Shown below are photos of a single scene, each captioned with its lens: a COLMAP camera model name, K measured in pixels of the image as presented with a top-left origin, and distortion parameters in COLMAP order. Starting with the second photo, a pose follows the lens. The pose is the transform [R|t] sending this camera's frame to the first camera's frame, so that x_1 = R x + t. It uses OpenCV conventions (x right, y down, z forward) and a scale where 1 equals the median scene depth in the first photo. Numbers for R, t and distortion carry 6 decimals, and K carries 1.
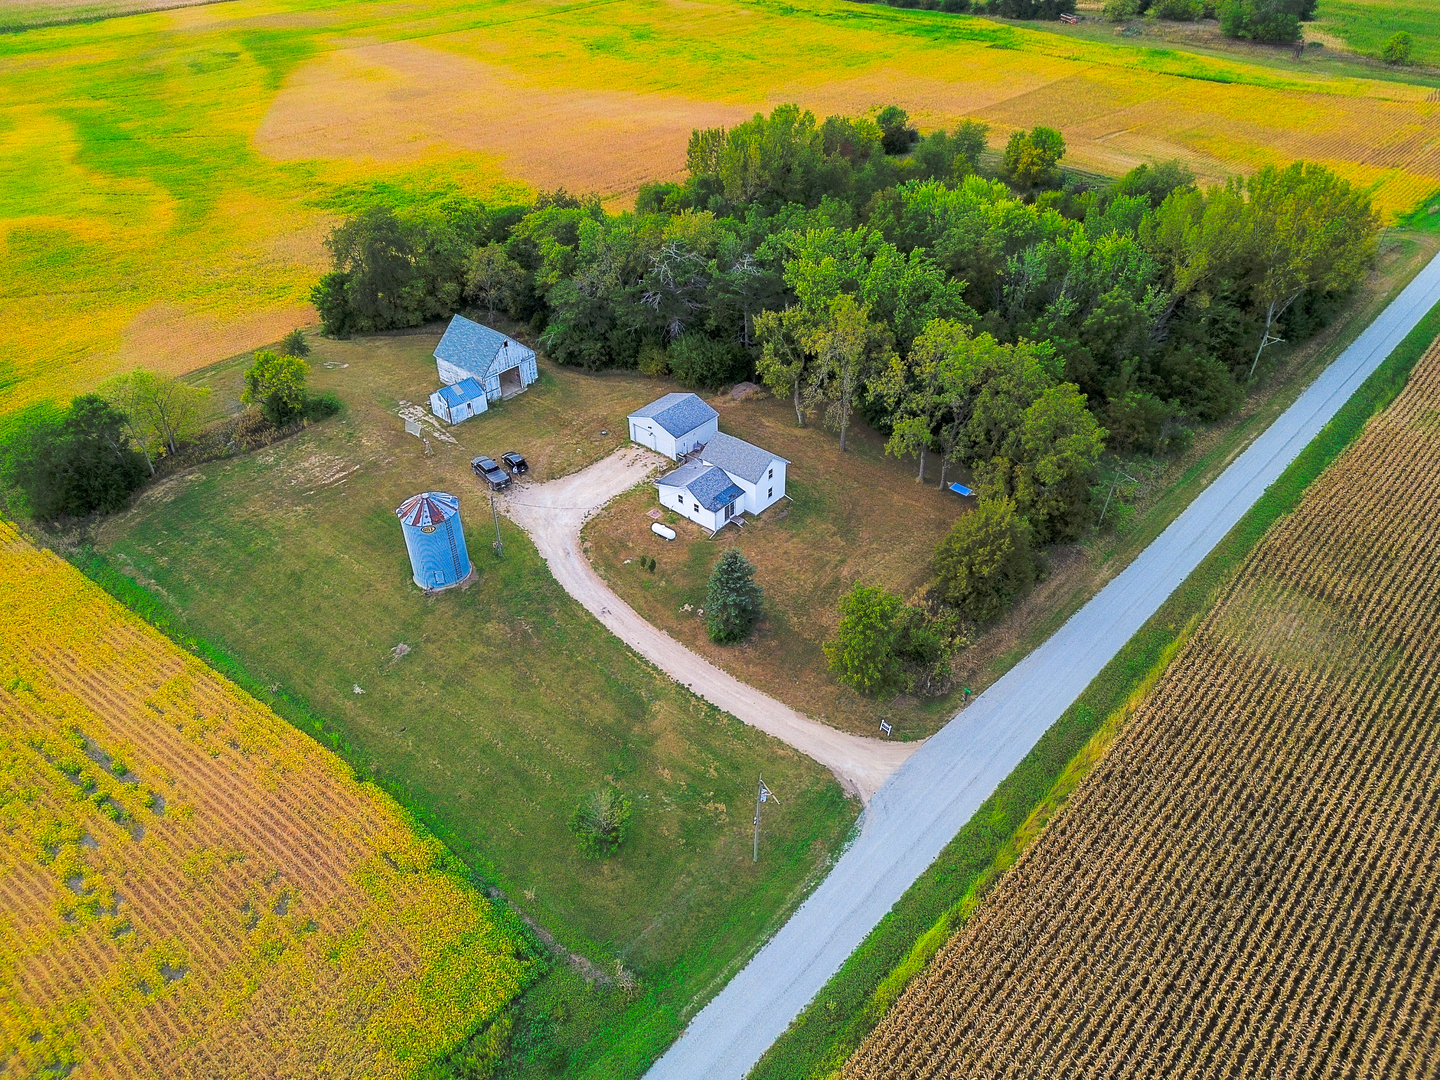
lens RADIAL K [[1019.1, 0, 720.0], [0, 1019.1, 540.0], [0, 0, 1]] dist [0.055791, -0.054793]
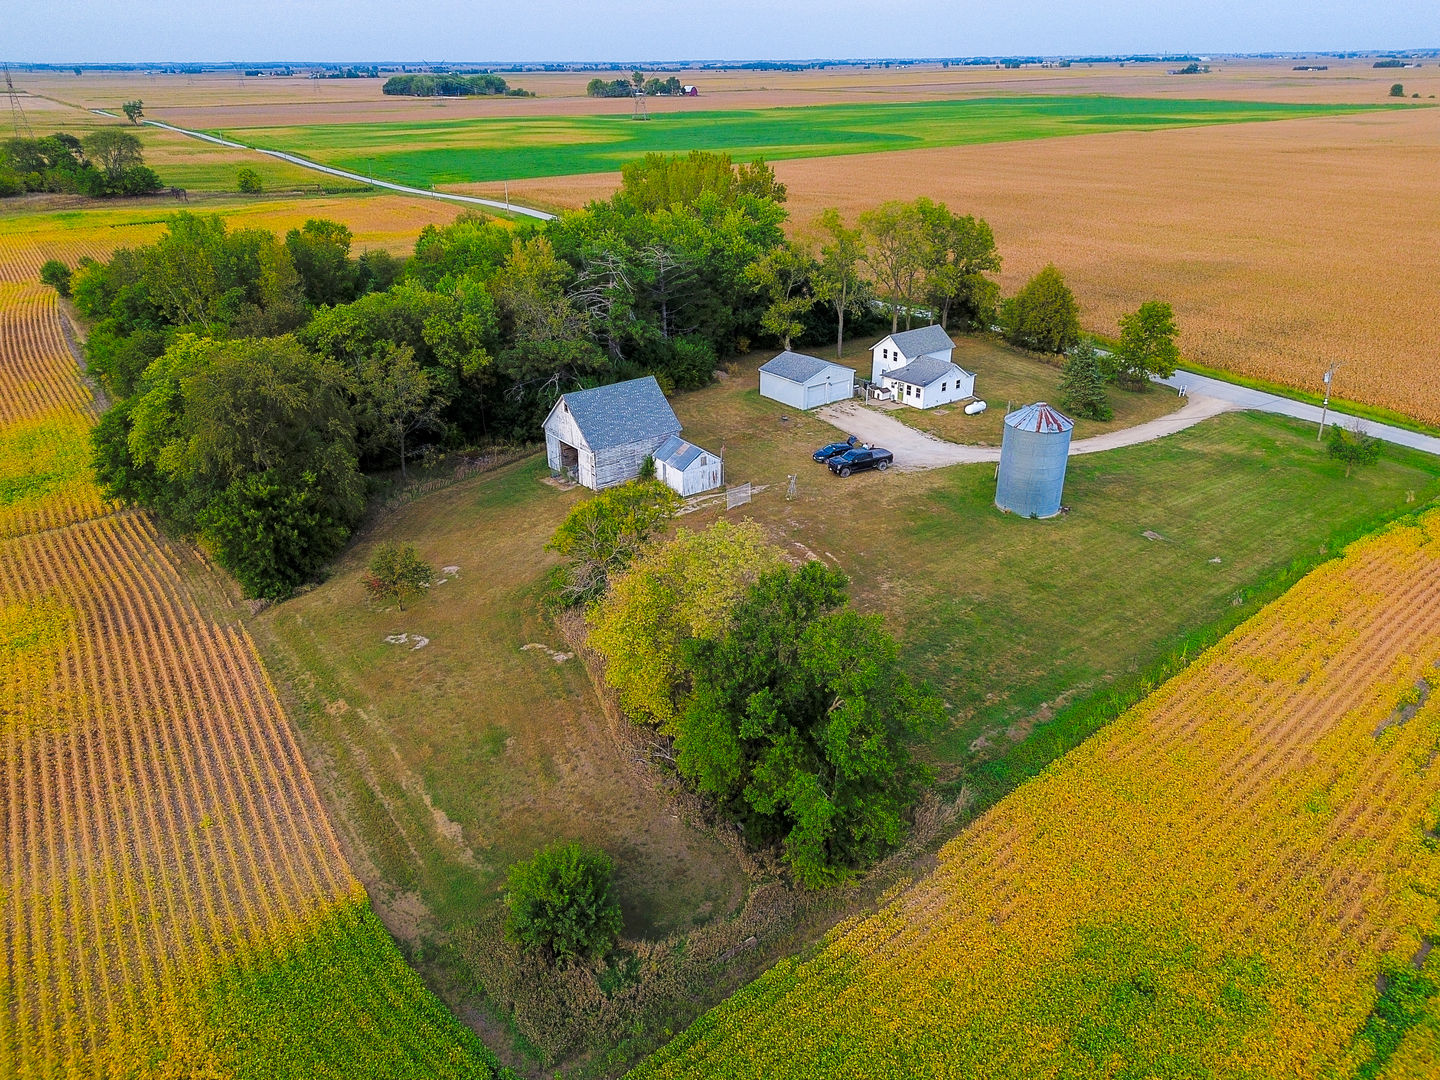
lens RADIAL K [[1019.1, 0, 720.0], [0, 1019.1, 540.0], [0, 0, 1]] dist [0.055791, -0.054793]
pose [[0.201328, -0.402373, 0.893064, -0.600057], [0.588686, 0.778410, 0.218005, -0.156128], [-0.782889, 0.481844, 0.393587, 0.470169]]
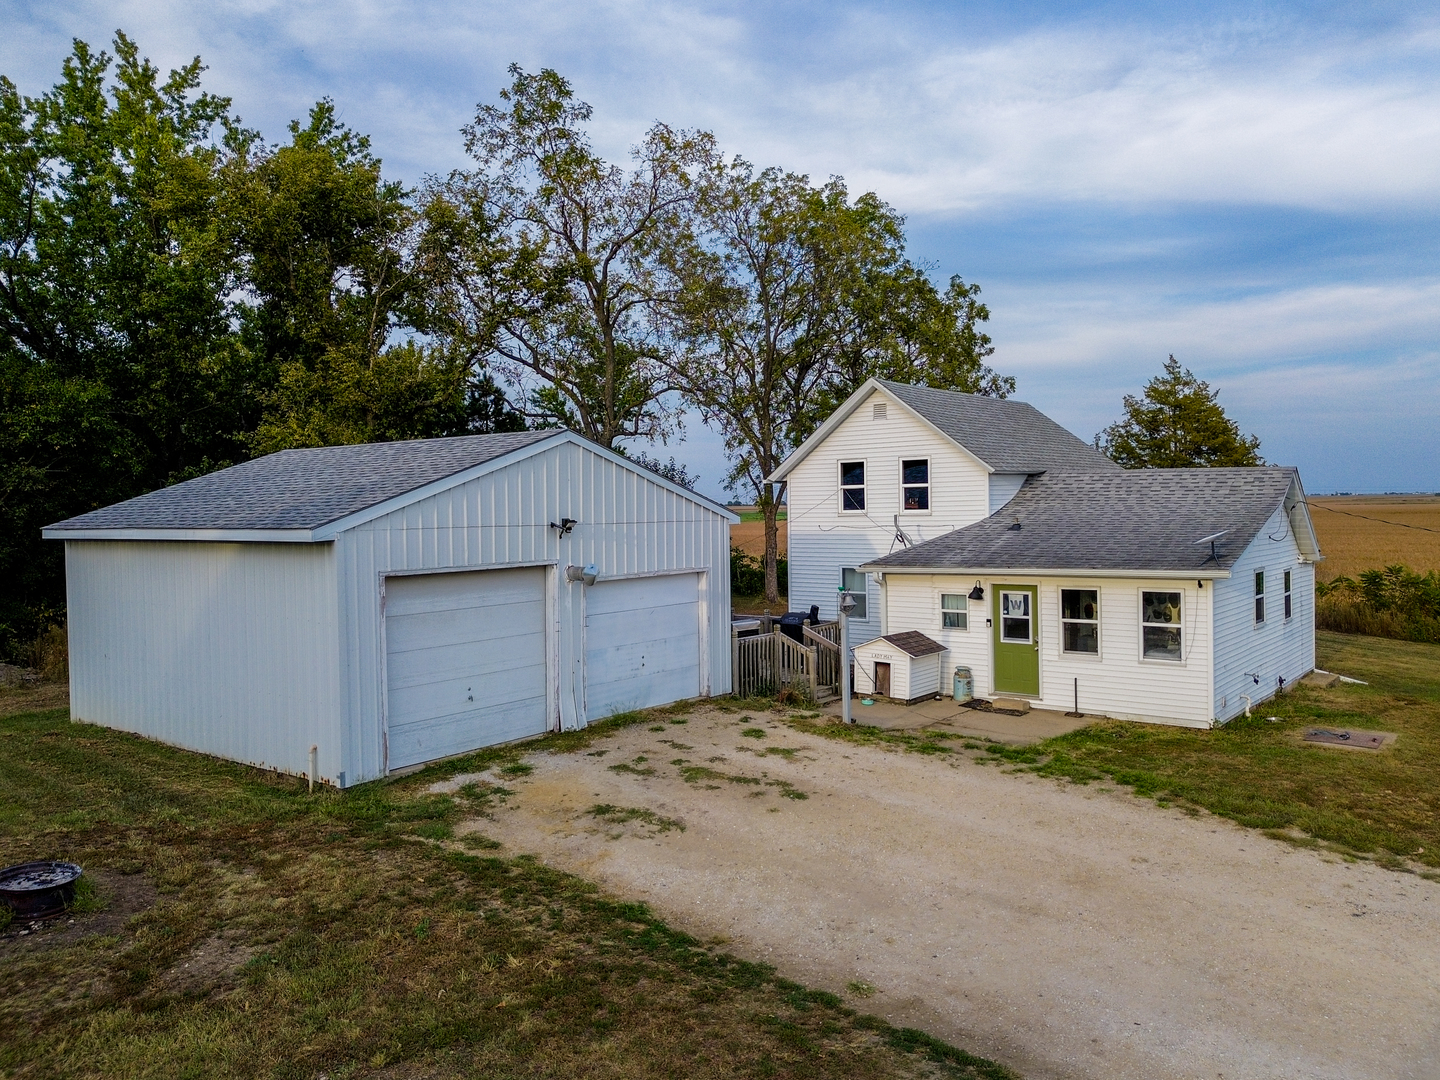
lens RADIAL K [[1069.2, 0, 766.9], [0, 1069.2, 565.3], [0, 0, 1]] dist [0.057139, -0.053084]
pose [[-0.089895, -0.035538, 0.995317, -0.120023], [0.601695, 0.794432, 0.082710, -0.061621], [-0.793651, 0.606312, -0.050033, 0.597641]]
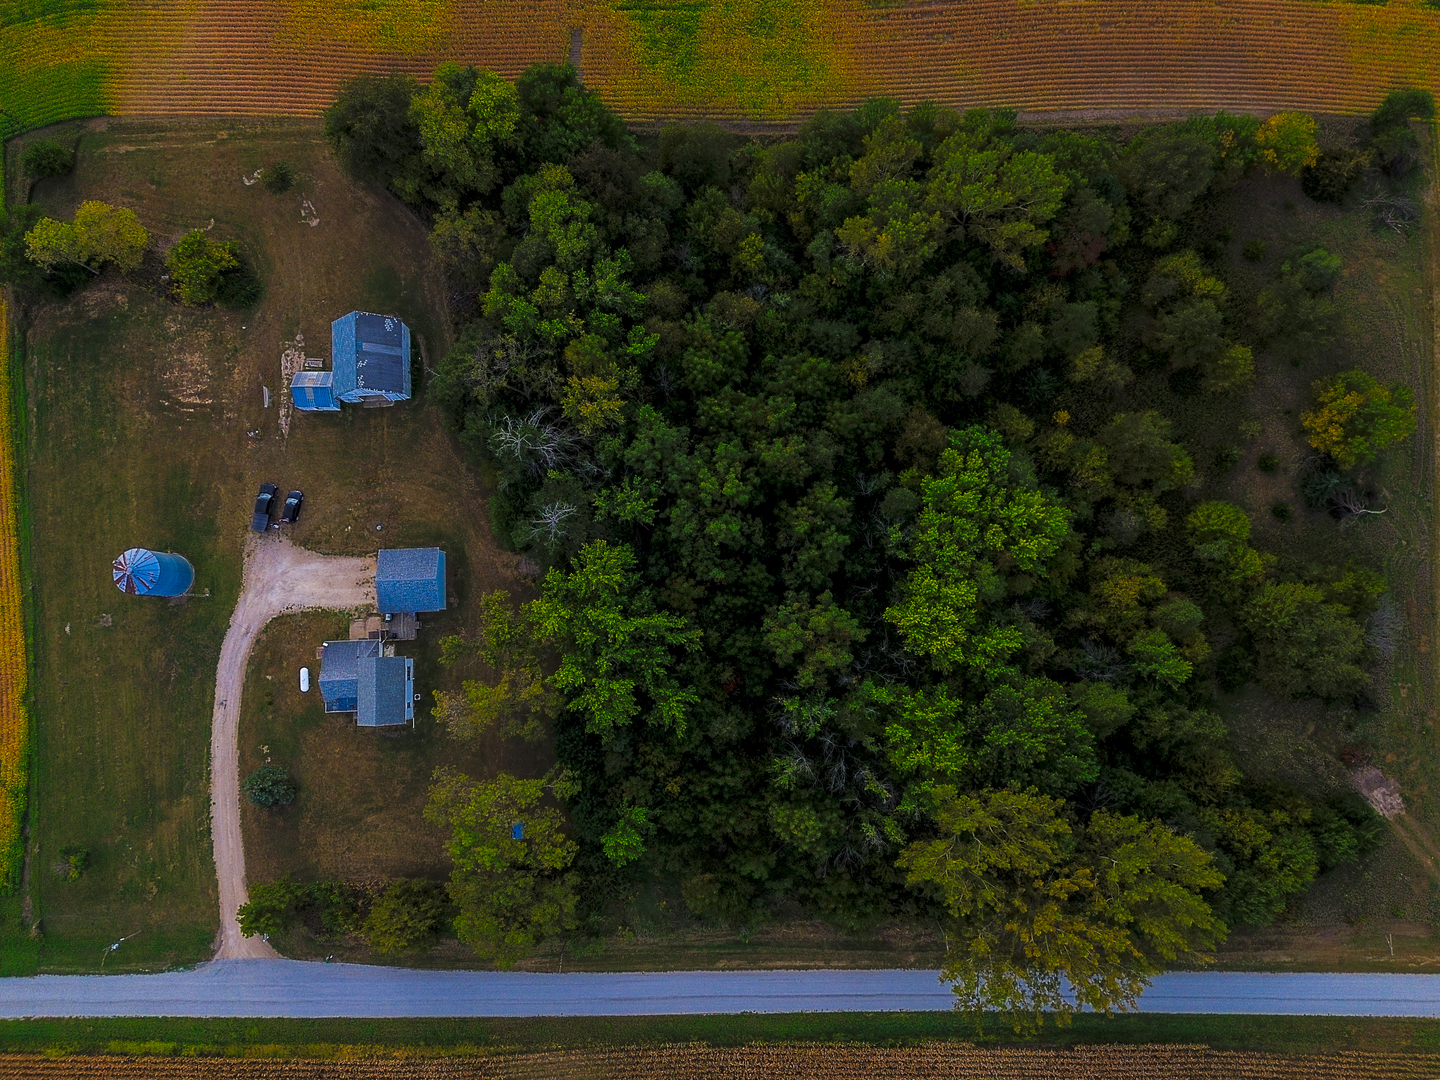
lens RADIAL K [[1019.1, 0, 720.0], [0, 1019.1, 540.0], [0, 0, 1]] dist [0.055791, -0.054793]
pose [[0.686198, 0.723594, -0.074456, 0.139117], [-0.424764, 0.481685, 0.766522, -0.675568], [0.590515, -0.494359, 0.637888, 0.326659]]
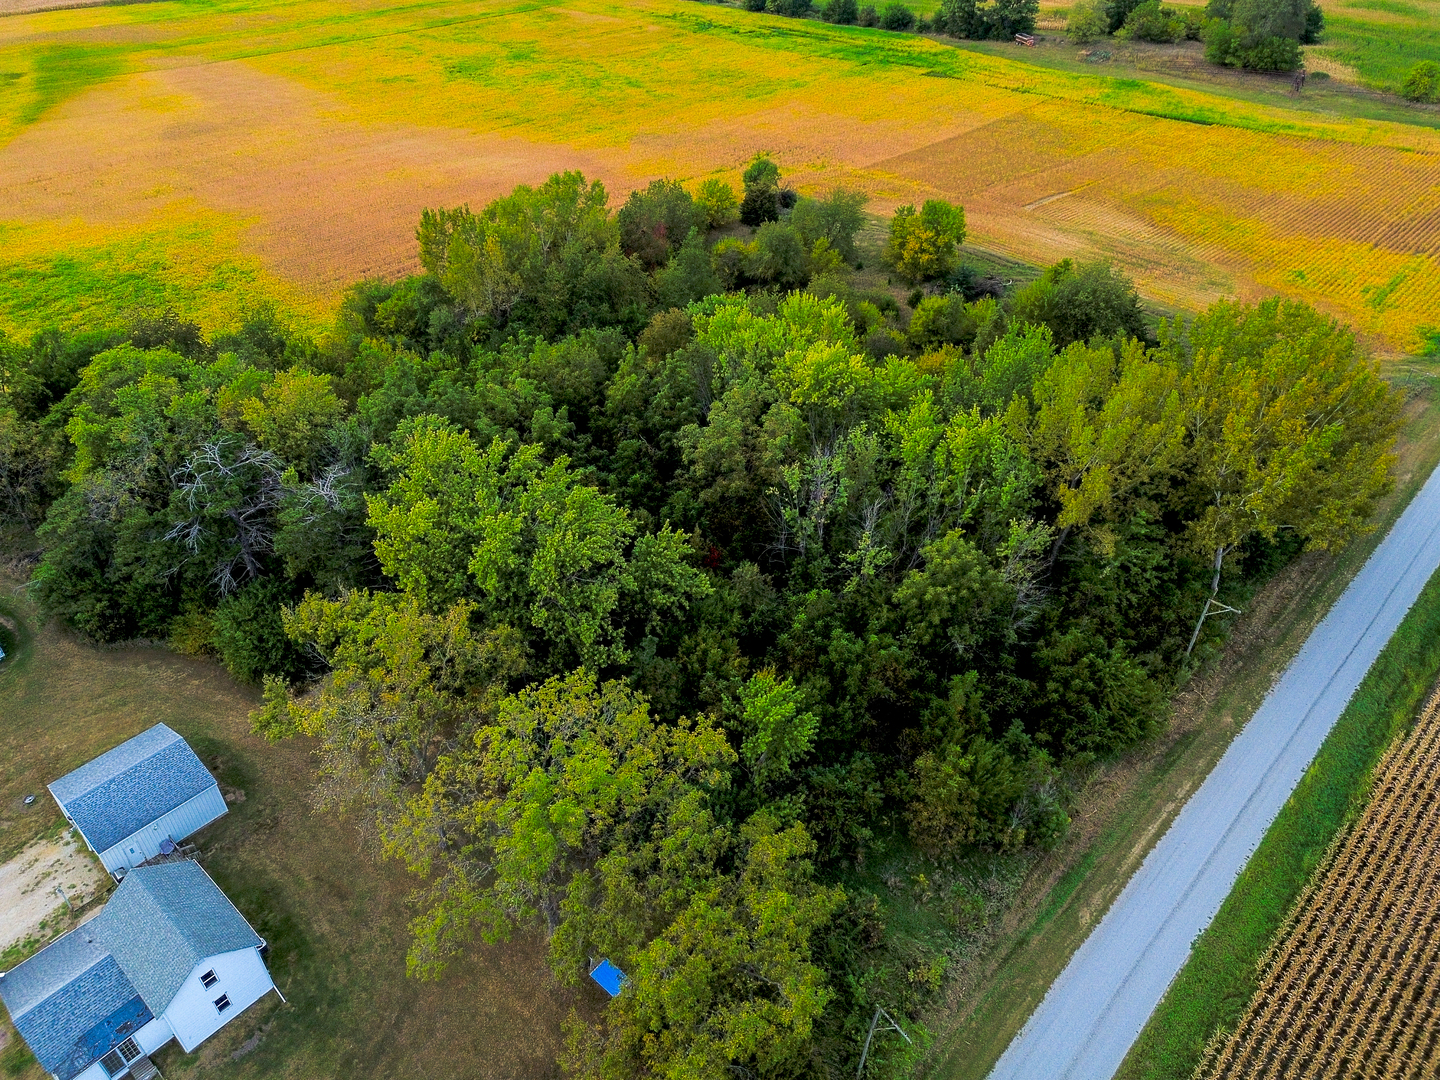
lens RADIAL K [[1019.1, 0, 720.0], [0, 1019.1, 540.0], [0, 0, 1]] dist [0.055791, -0.054793]
pose [[0.999920, 0.009683, -0.008165, 0.167394], [-0.009709, 0.999948, -0.003170, -0.155428], [0.008133, 0.003249, 0.999962, 0.268079]]
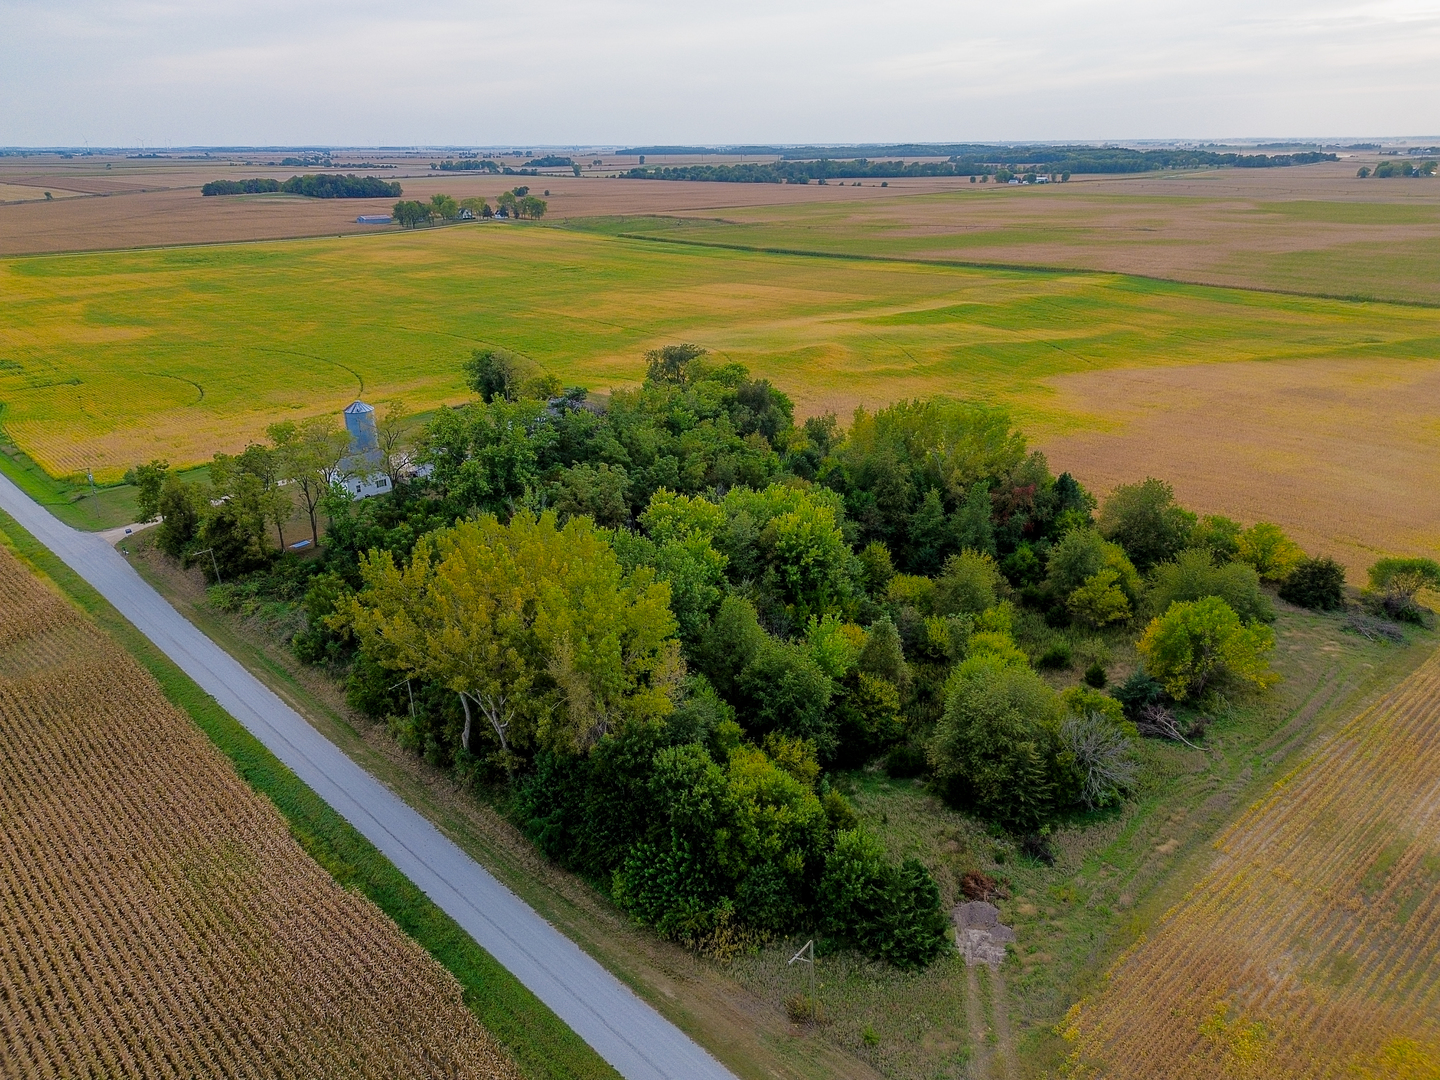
lens RADIAL K [[1019.1, 0, 720.0], [0, 1019.1, 540.0], [0, 0, 1]] dist [0.055791, -0.054793]
pose [[-0.035525, 0.373597, -0.926911, 0.809175], [-0.587064, 0.742795, 0.321888, -0.447377], [0.808761, 0.555591, 0.192937, 0.667995]]
